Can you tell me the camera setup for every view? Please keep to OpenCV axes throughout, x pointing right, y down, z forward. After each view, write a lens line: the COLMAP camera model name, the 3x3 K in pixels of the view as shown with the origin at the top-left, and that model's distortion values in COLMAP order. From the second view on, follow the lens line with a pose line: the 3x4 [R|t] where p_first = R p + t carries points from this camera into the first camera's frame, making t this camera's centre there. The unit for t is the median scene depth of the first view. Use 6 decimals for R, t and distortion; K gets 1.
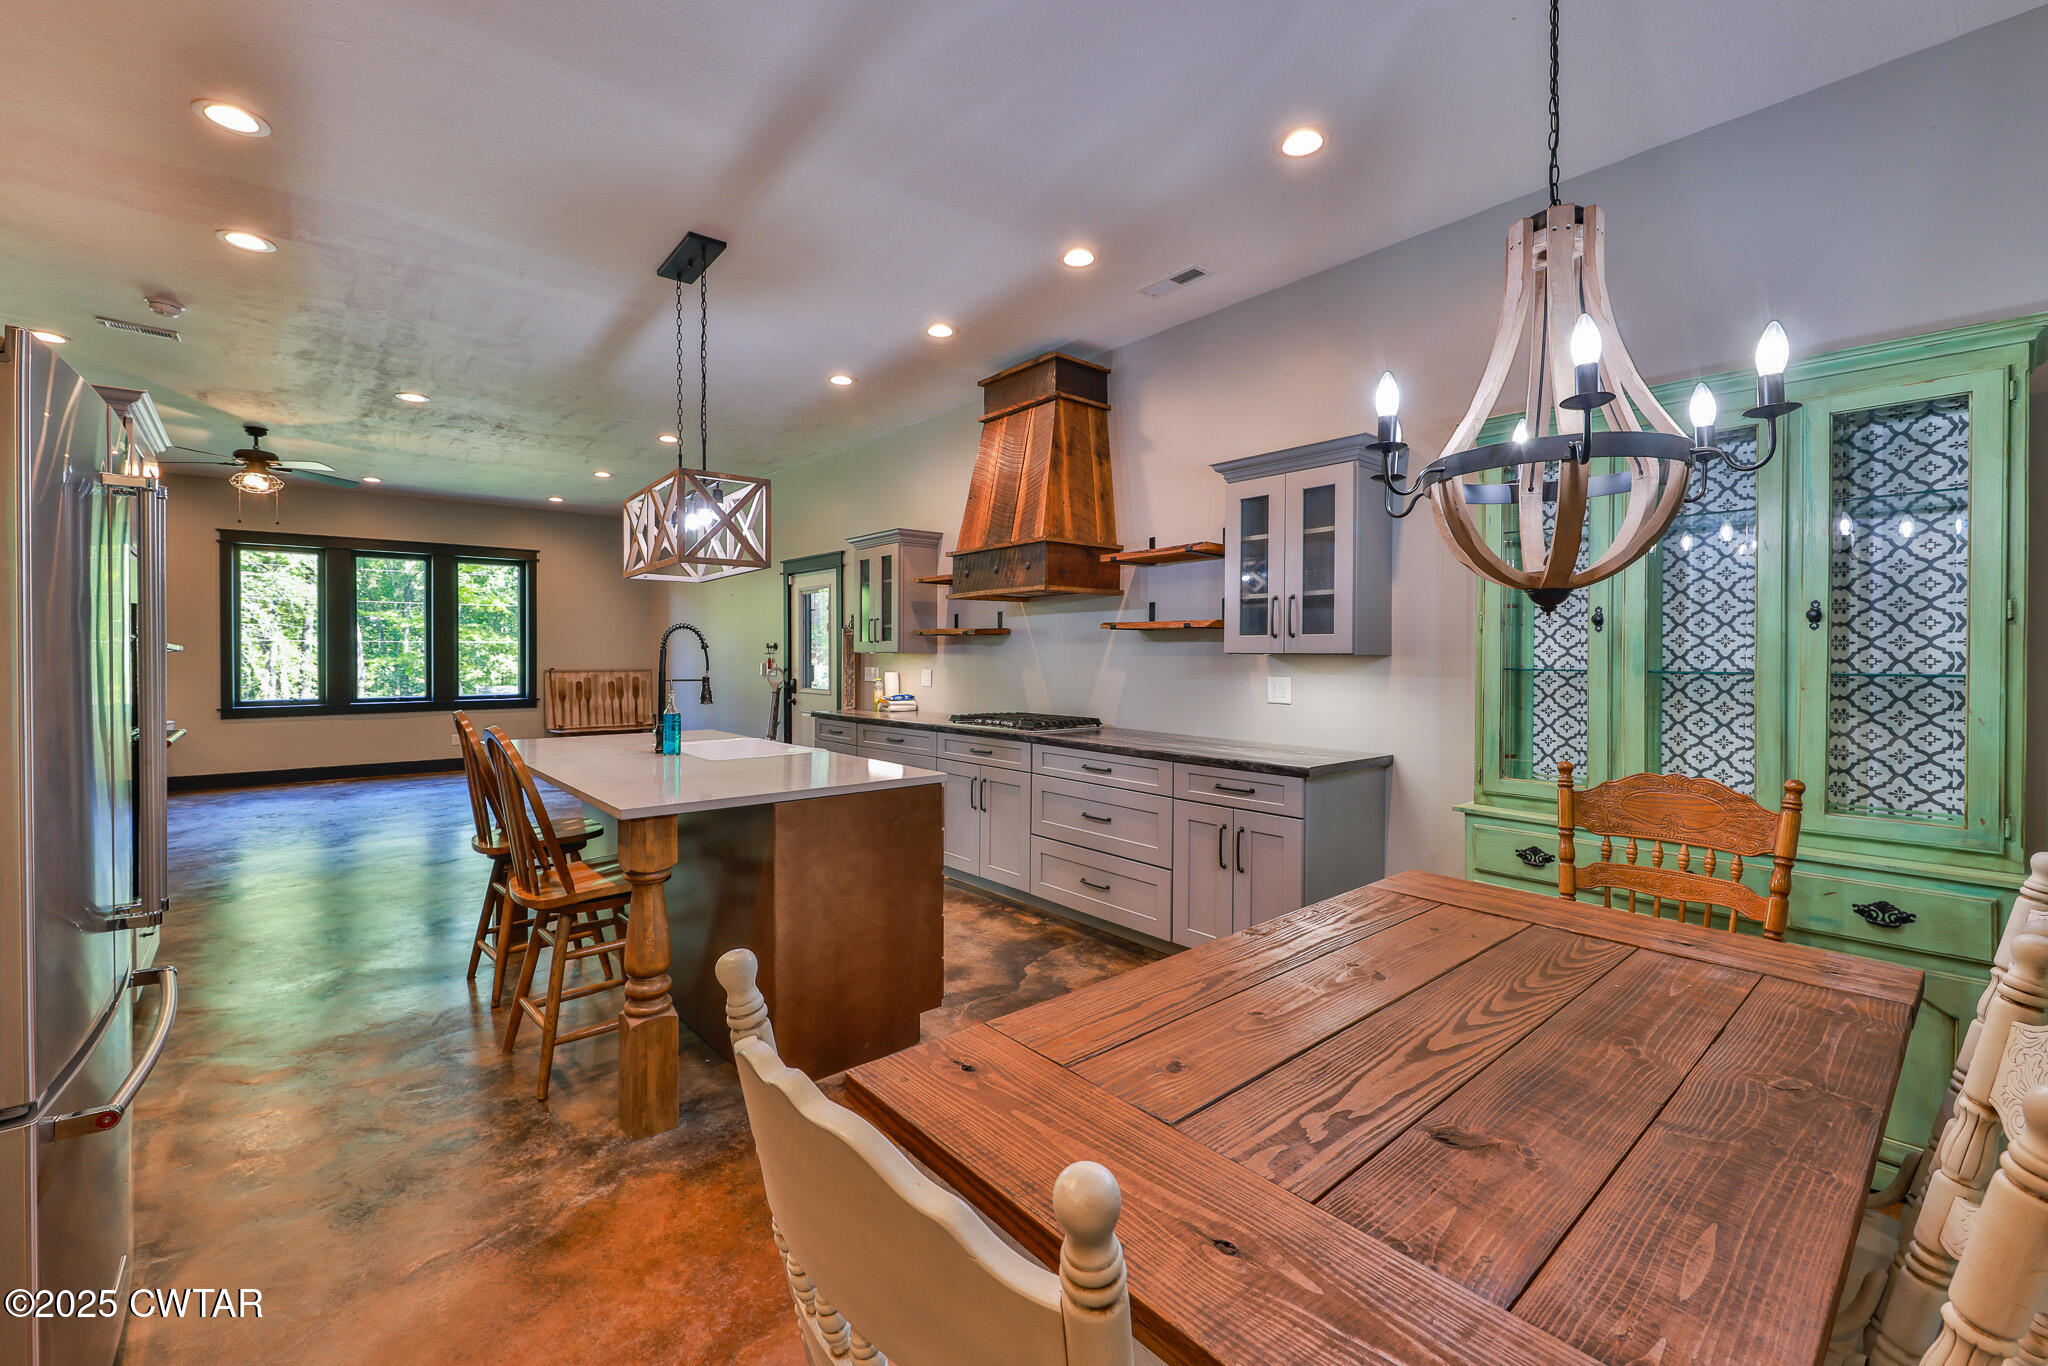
lens RADIAL K [[835.3, 0, 1002.5], [0, 835.3, 654.4], [0, 0, 1]] dist [0.006928, -0.004520]
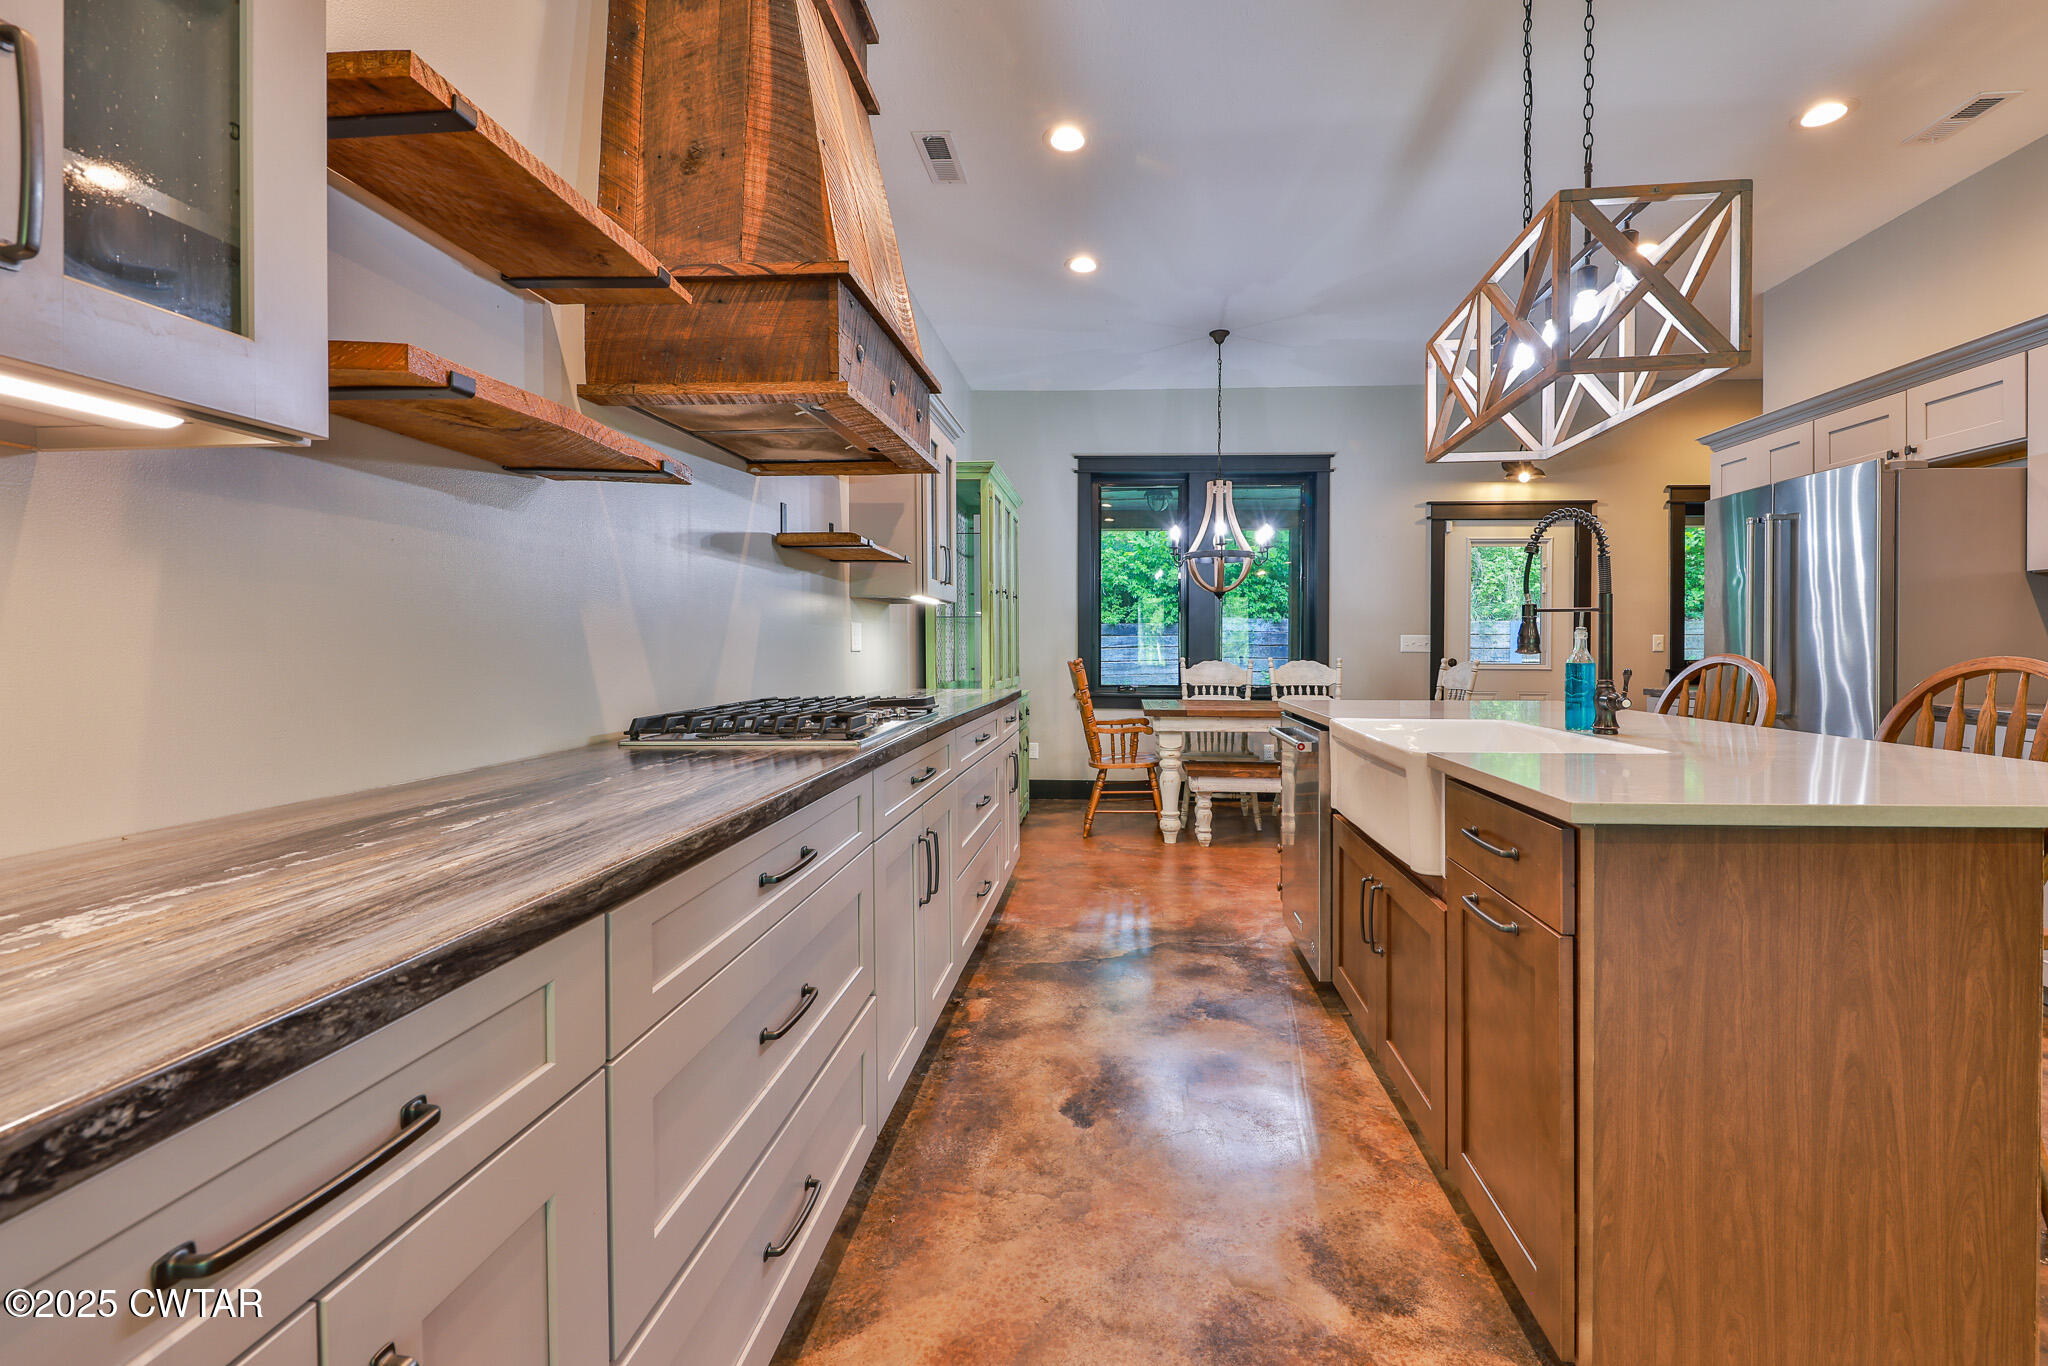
lens RADIAL K [[835.3, 0, 1084.7], [0, 835.3, 651.1], [0, 0, 1]] dist [0.006928, -0.004520]
pose [[-0.733431, -0.008387, 0.679712, -0.203878], [-0.000308, 0.999928, 0.012006, 0.018975], [-0.679764, 0.008596, -0.733381, 0.634423]]
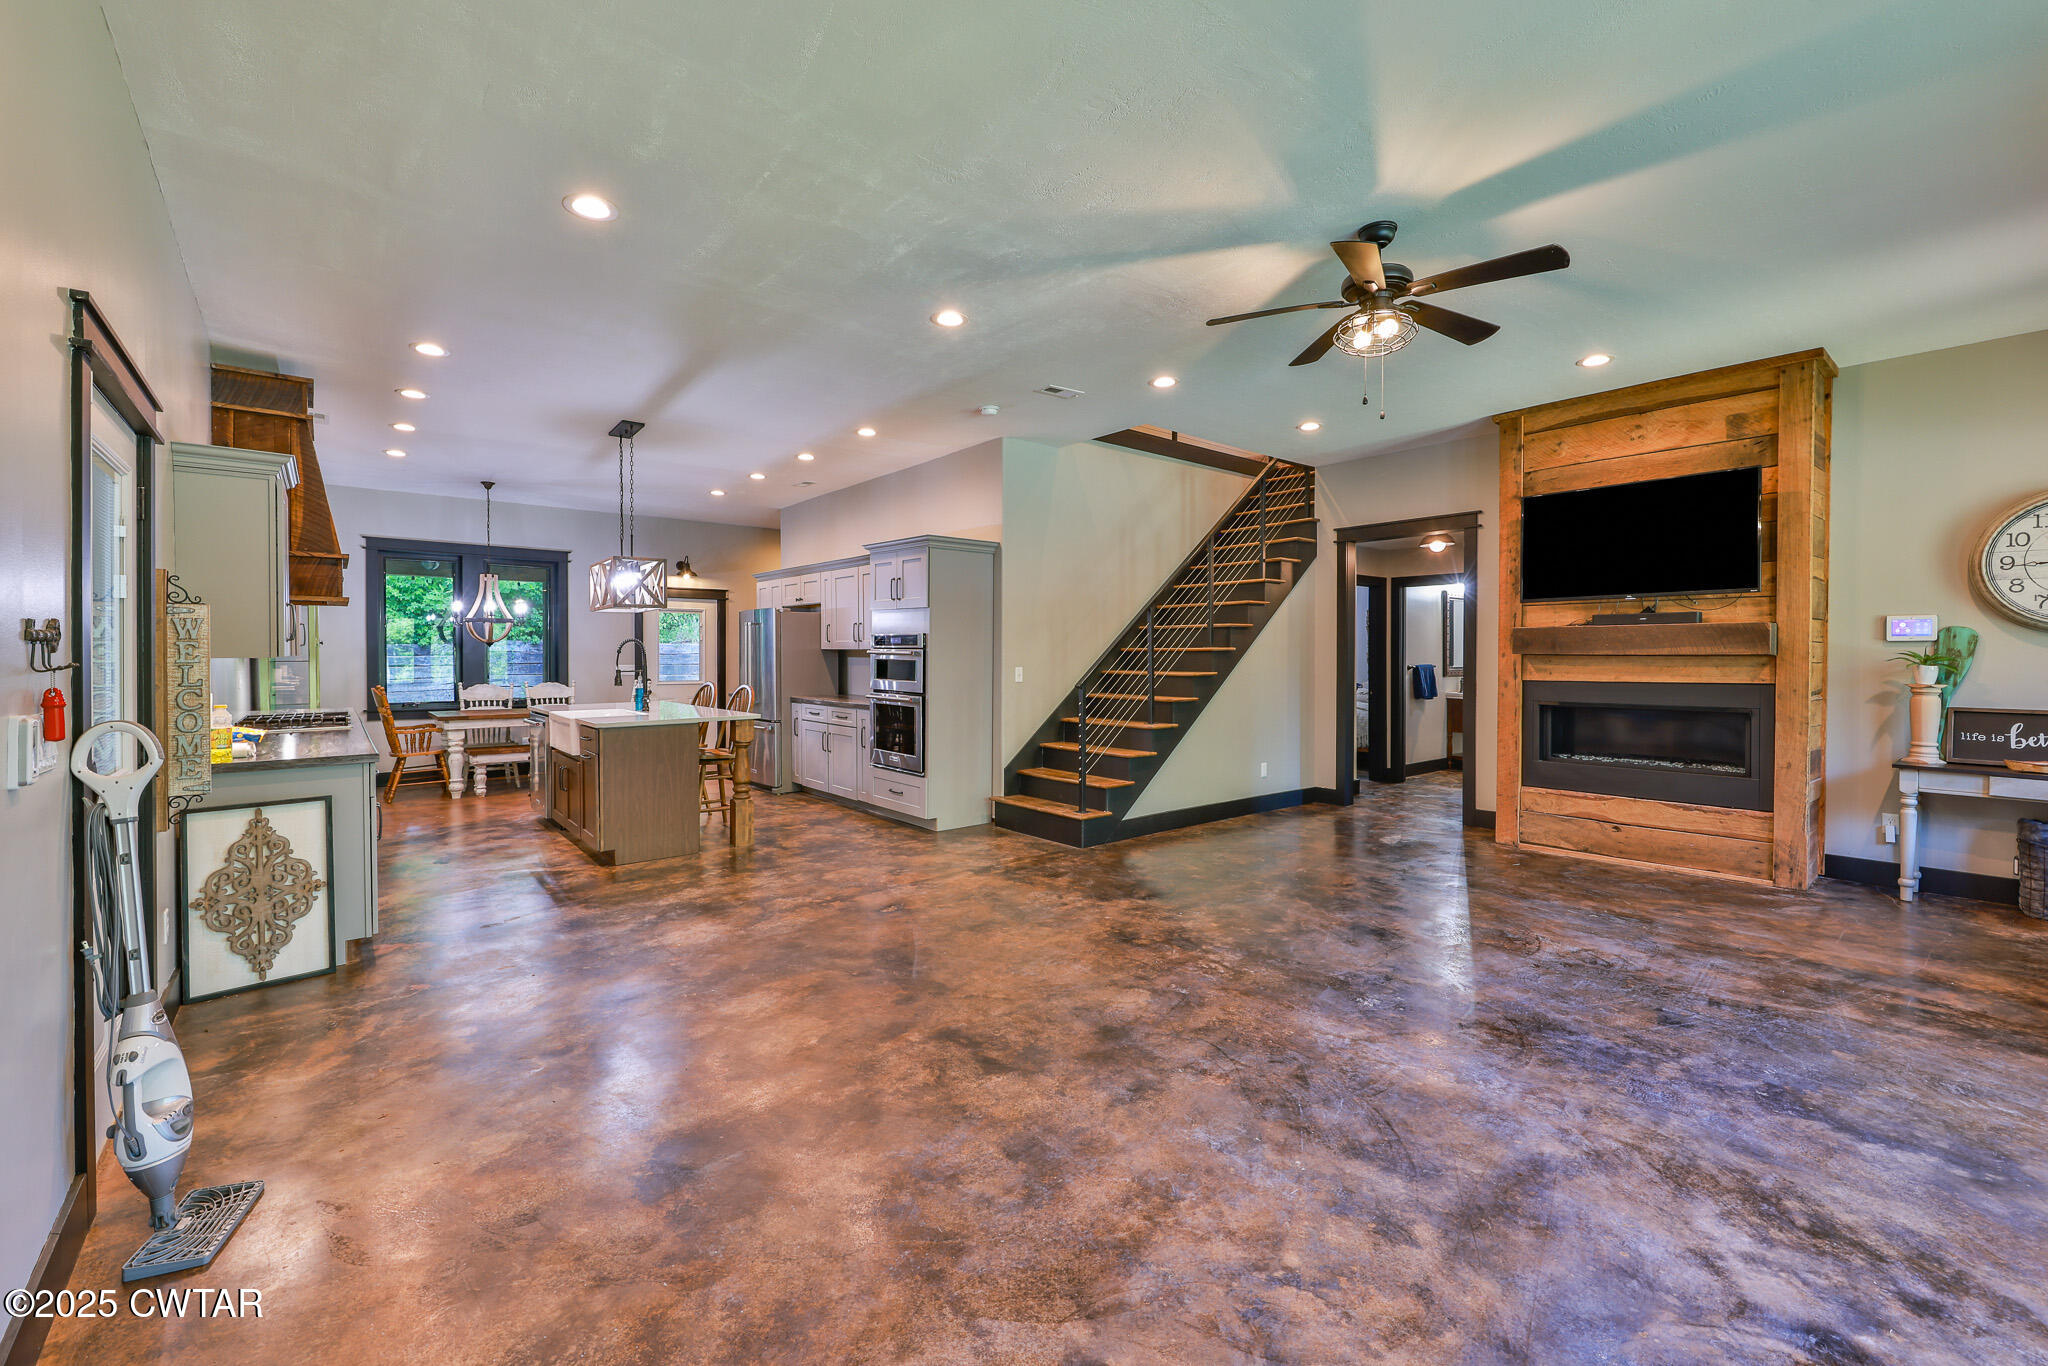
lens RADIAL K [[835.3, 0, 999.3], [0, 835.3, 663.9], [0, 0, 1]] dist [0.006928, -0.004520]
pose [[-0.999776, -0.001544, 0.021127, -0.462758], [-0.001198, 0.999865, 0.016386, -0.006102], [-0.021149, 0.016357, -0.999643, 1.060480]]
